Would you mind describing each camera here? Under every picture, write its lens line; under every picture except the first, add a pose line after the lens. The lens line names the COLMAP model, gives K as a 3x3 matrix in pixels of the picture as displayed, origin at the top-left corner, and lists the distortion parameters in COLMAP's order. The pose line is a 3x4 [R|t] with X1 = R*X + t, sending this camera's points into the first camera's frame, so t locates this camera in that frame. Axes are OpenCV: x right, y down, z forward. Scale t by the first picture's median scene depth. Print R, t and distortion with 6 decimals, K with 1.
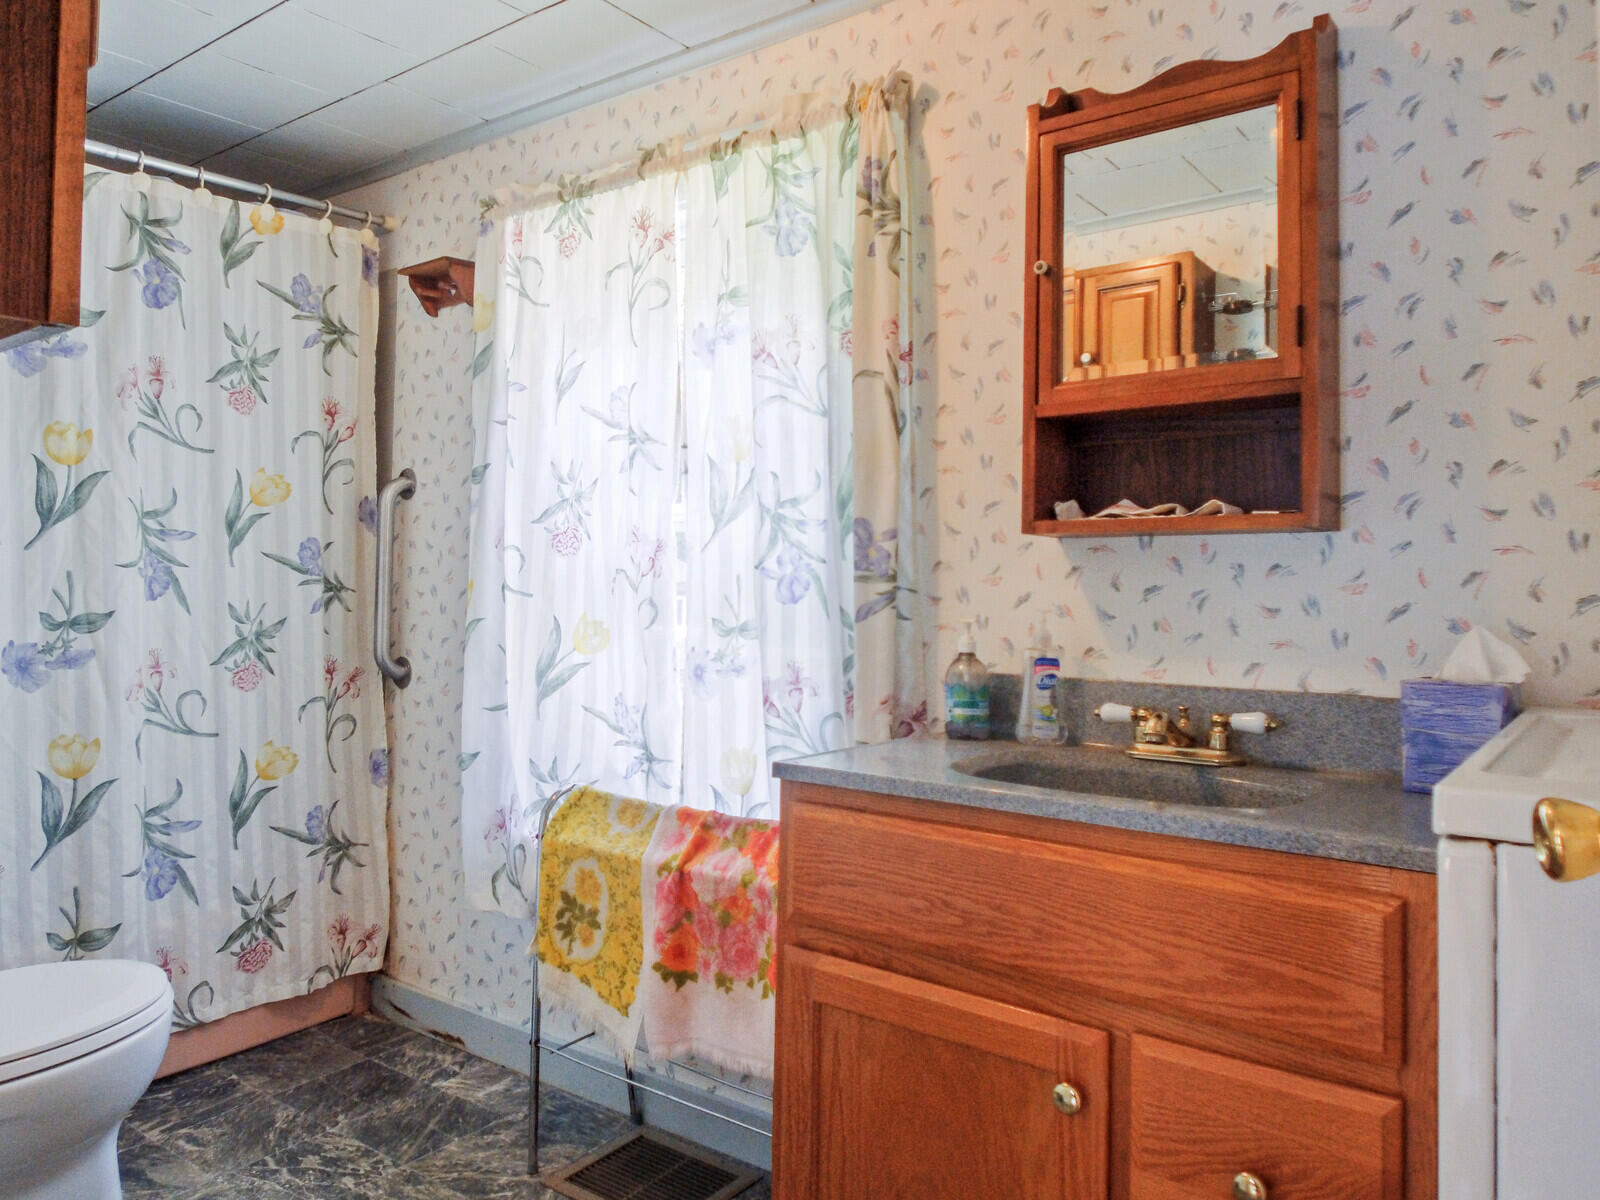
lens RADIAL K [[1108.7, 0, 800.0], [0, 1108.7, 600.0], [0, 0, 1]] dist [0.067708, -0.134328]
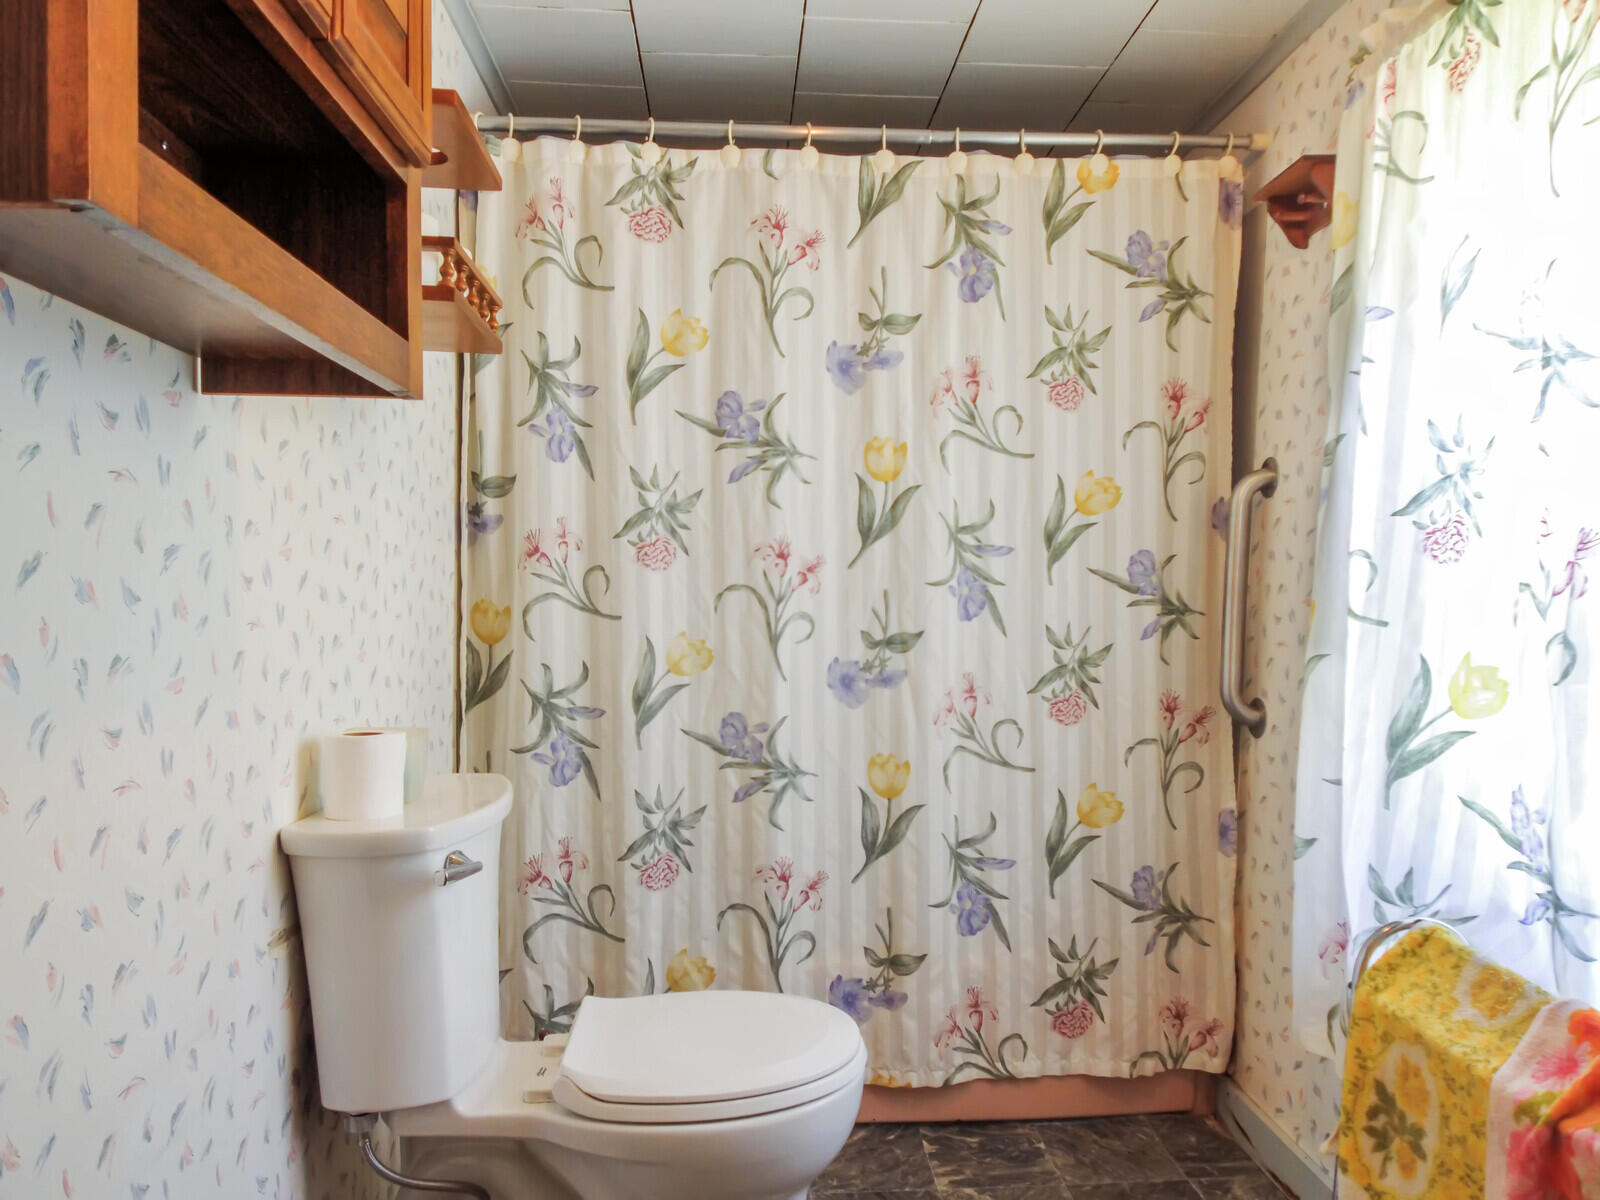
lens RADIAL K [[1115.4, 0, 802.2], [0, 1115.4, 669.4], [0, 0, 1]] dist [0.039881, -0.066281]
pose [[0.642980, 0.051679, -0.764138, 0.050735], [-0.020722, 0.998530, 0.050094, -0.003069], [0.765603, -0.016375, 0.643105, 0.285430]]
